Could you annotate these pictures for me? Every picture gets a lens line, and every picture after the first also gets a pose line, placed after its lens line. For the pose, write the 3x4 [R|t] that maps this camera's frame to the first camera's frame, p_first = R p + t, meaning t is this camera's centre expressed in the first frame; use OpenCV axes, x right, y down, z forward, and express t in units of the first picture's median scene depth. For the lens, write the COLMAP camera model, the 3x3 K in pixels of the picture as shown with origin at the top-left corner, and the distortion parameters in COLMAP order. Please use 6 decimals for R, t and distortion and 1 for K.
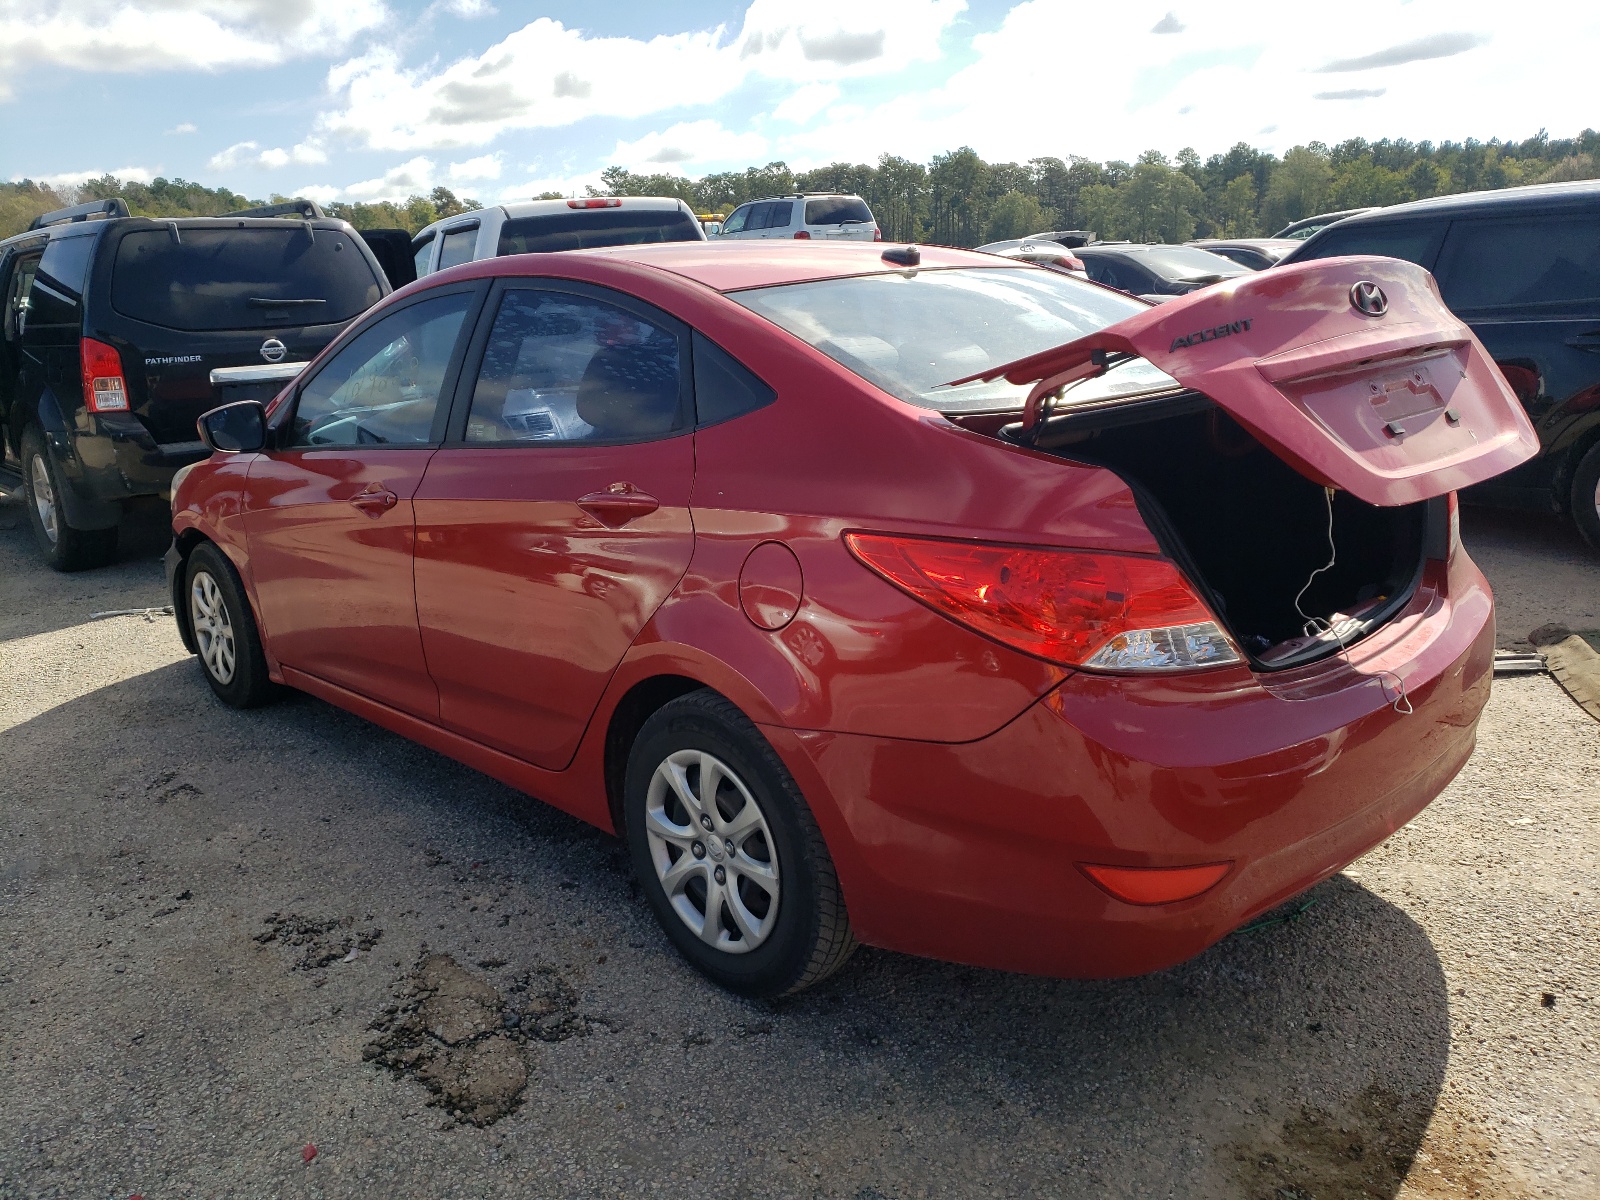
lens RADIAL K [[1218.1, 0, 786.5], [0, 1218.1, 595.7], [0, 0, 1]] dist [0.005851, -0.012649]
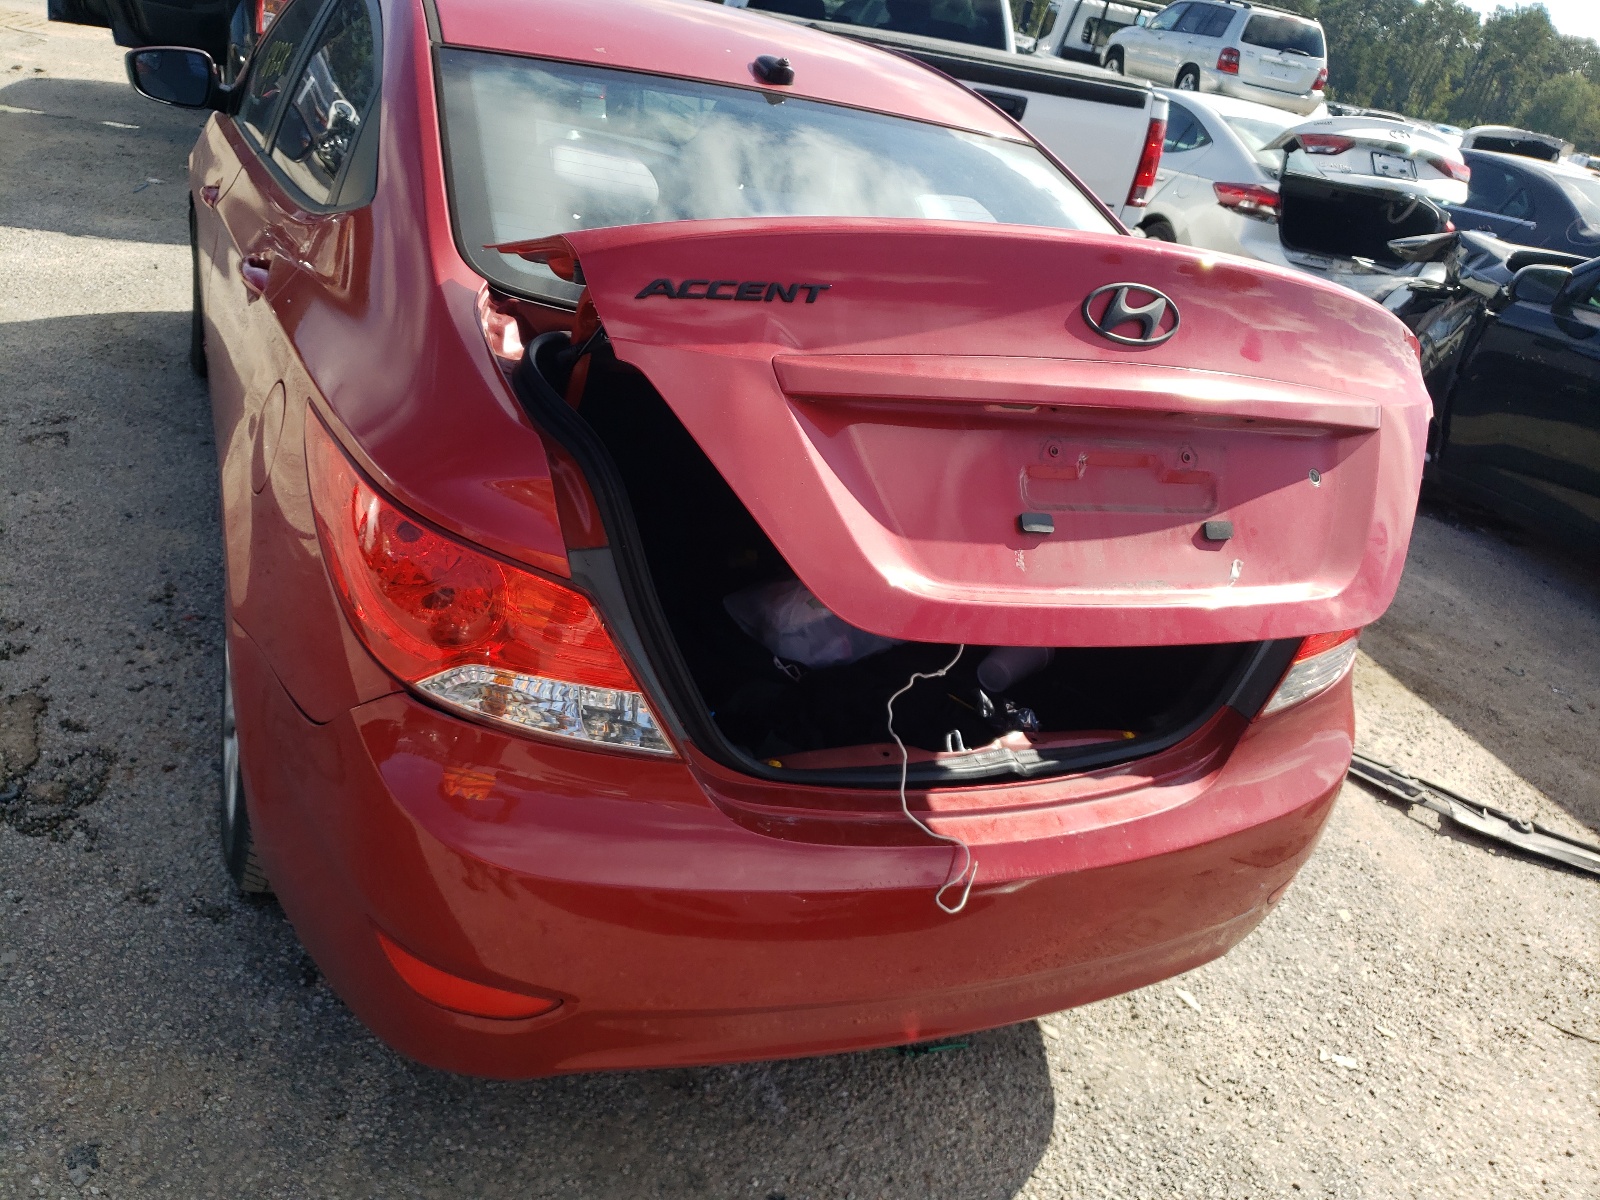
lens RADIAL K [[1218.1, 0, 805.7], [0, 1218.1, 616.4], [0, 0, 1]] dist [0.005851, -0.012649]
pose [[0.910239, 0.358264, -0.207634, 0.430007], [-0.313344, 0.923749, 0.220235, -0.155170], [0.270705, -0.135405, 0.953092, 0.276267]]
